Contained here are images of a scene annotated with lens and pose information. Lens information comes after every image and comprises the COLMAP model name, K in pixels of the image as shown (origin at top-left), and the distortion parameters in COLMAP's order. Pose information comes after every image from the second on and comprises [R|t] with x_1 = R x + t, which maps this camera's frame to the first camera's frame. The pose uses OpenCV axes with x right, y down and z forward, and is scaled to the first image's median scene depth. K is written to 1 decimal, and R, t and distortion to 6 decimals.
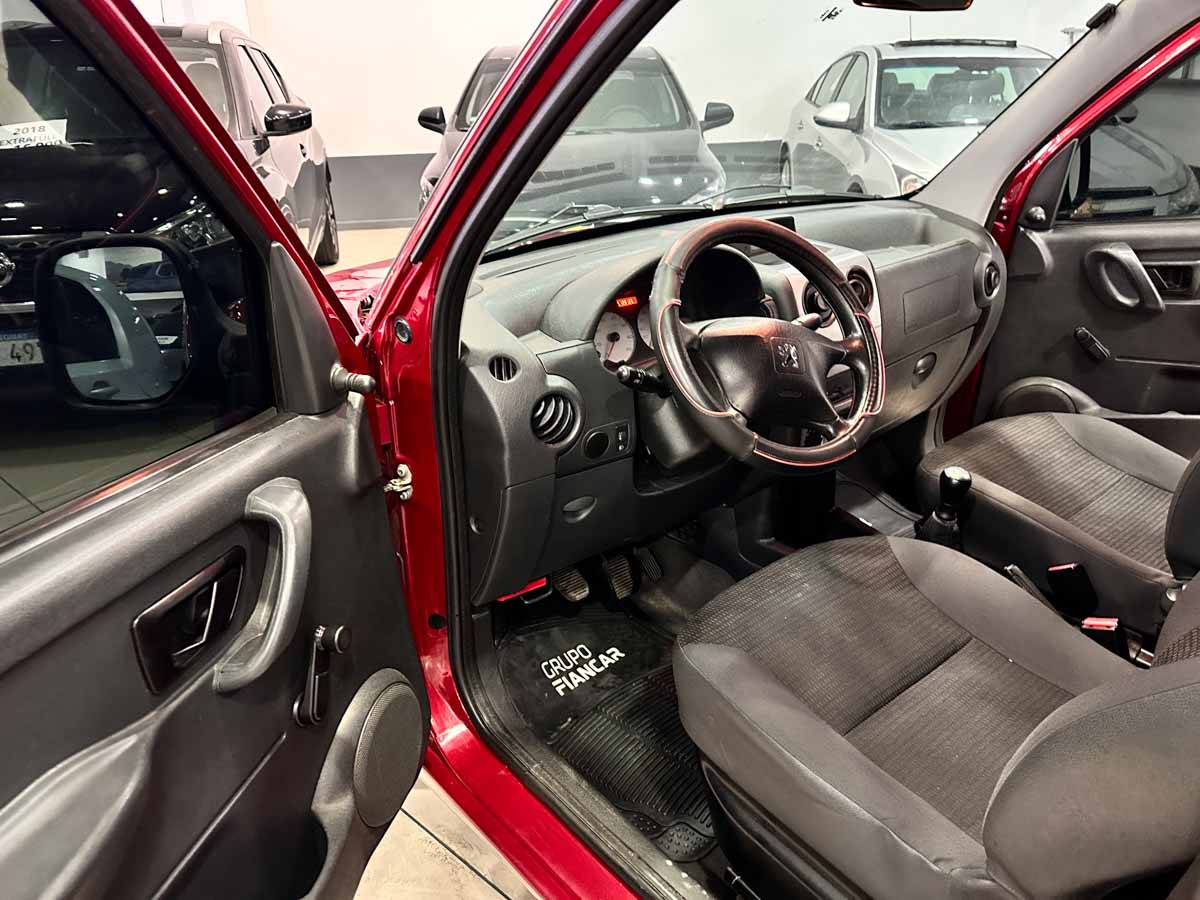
lens RADIAL K [[826.7, 0, 600.0], [0, 826.7, 450.0], [0, 0, 1]] dist [0.000994, -0.003366]
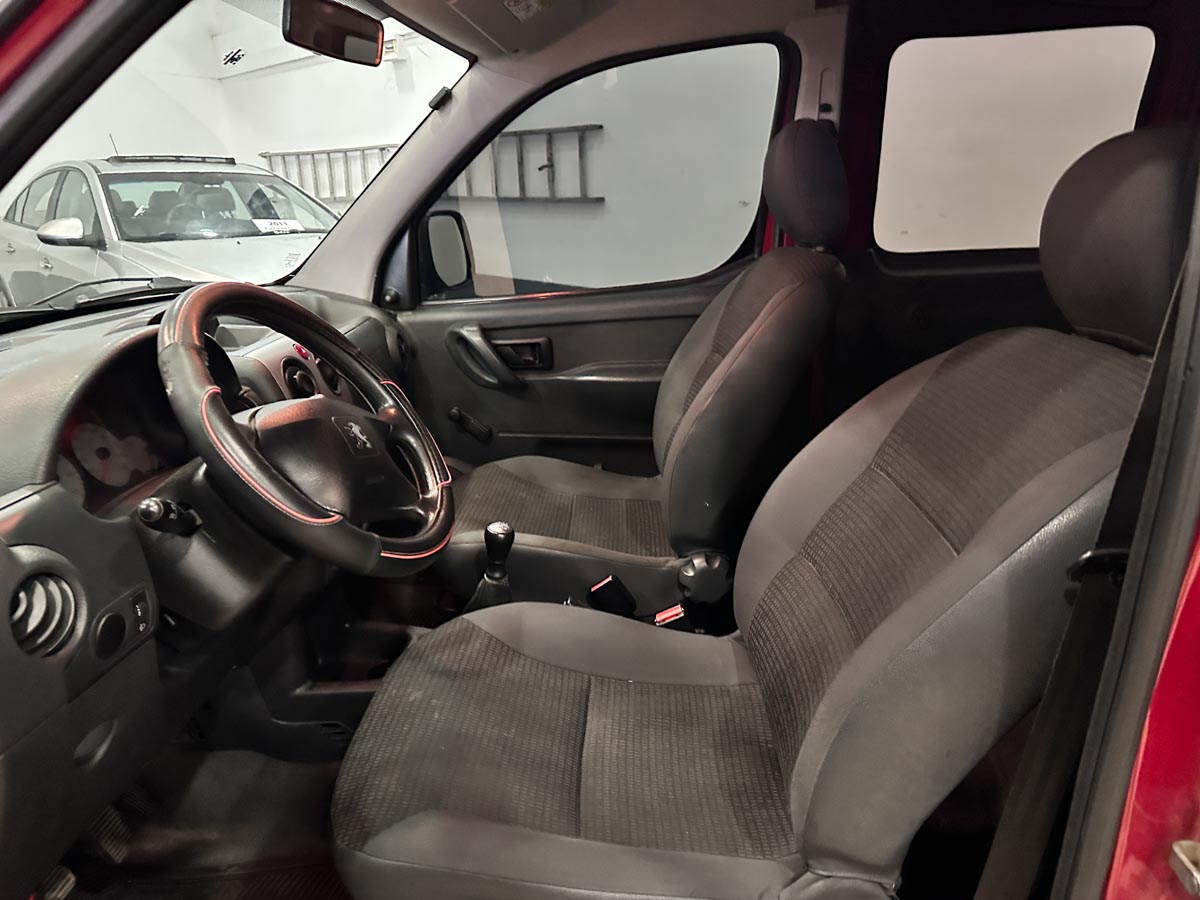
lens RADIAL K [[828.0, 0, 600.0], [0, 828.0, 450.0], [0, 0, 1]] dist [0.088410, -0.161354]
pose [[0.661198, -0.216300, 0.718353, -0.172944], [0.311257, 0.950326, -0.000344, -0.021872], [-0.682595, 0.223820, 0.695679, 0.225336]]
